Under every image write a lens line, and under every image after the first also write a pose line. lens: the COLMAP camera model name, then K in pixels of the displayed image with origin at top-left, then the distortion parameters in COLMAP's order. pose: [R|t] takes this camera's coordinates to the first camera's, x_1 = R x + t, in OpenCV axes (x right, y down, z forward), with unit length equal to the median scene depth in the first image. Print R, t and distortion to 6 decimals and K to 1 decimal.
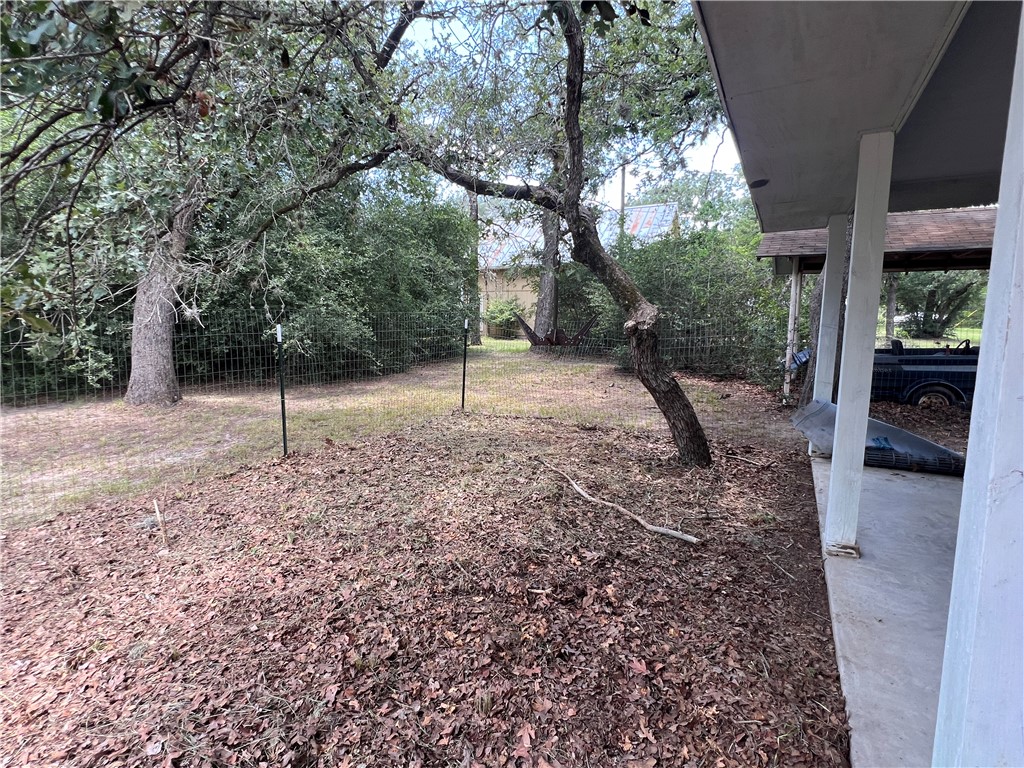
lens RADIAL K [[518.0, 0, 509.6], [0, 518.0, 381.6], [0, 0, 1]] dist [0.000460, 0.000205]
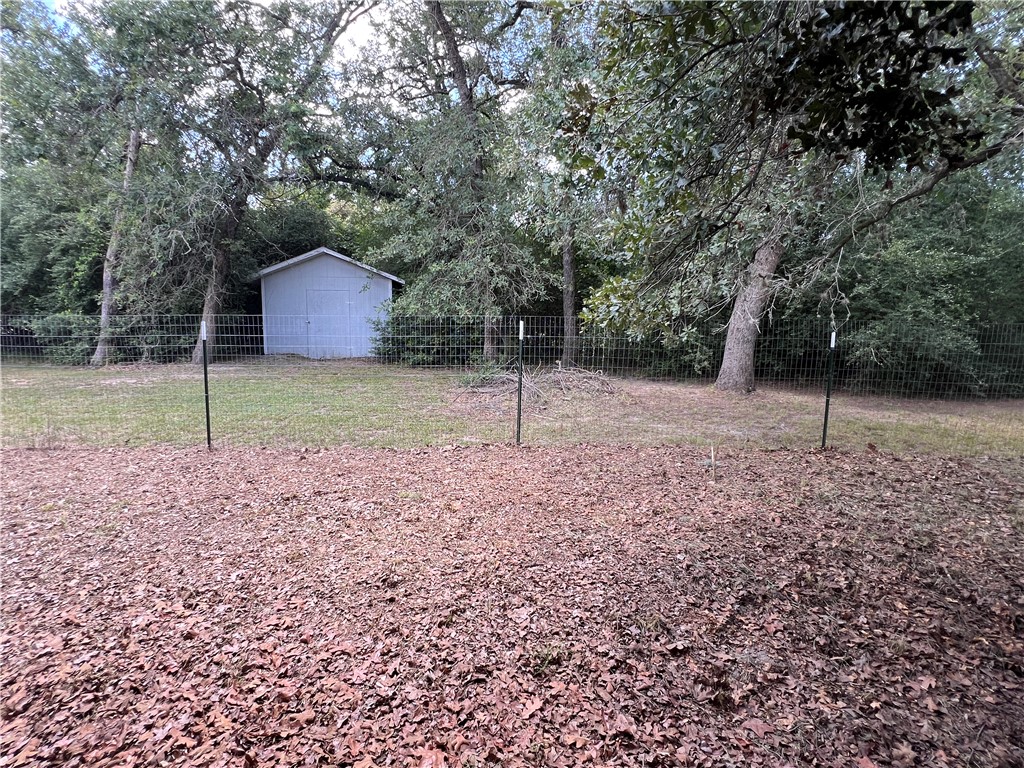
lens RADIAL K [[518.0, 0, 511.6], [0, 518.0, 382.6], [0, 0, 1]] dist [0.000460, 0.000205]
pose [[0.507237, 0.120485, -0.853343, 0.247480], [-0.125884, 0.989917, 0.064941, 0.020135], [0.852563, 0.074481, 0.517290, -0.250973]]
